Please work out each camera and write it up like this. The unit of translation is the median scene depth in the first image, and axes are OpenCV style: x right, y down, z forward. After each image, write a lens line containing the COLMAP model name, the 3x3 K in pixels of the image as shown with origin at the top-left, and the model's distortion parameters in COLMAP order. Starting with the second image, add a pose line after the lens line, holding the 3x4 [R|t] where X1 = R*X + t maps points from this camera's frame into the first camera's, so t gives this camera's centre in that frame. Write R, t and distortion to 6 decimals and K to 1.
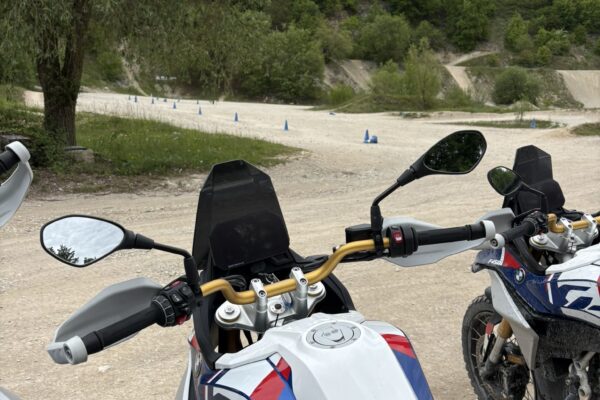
lens RADIAL K [[625.3, 0, 295.8], [0, 625.3, 196.4], [0, 0, 1]] dist [0.027690, 0.000000]
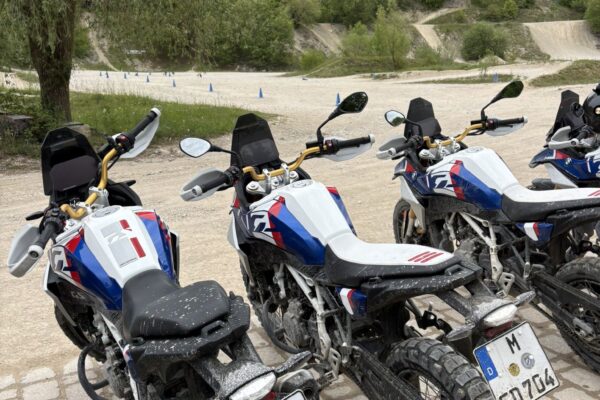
lens RADIAL K [[625.3, 0, 306.8], [0, 625.3, 183.1], [0, 0, 1]] dist [0.027690, 0.000000]
pose [[0.996706, -0.063320, 0.050671, -0.003545], [0.061633, 0.997513, 0.034206, 0.012733], [-0.052711, -0.030971, 0.998129, -0.120331]]
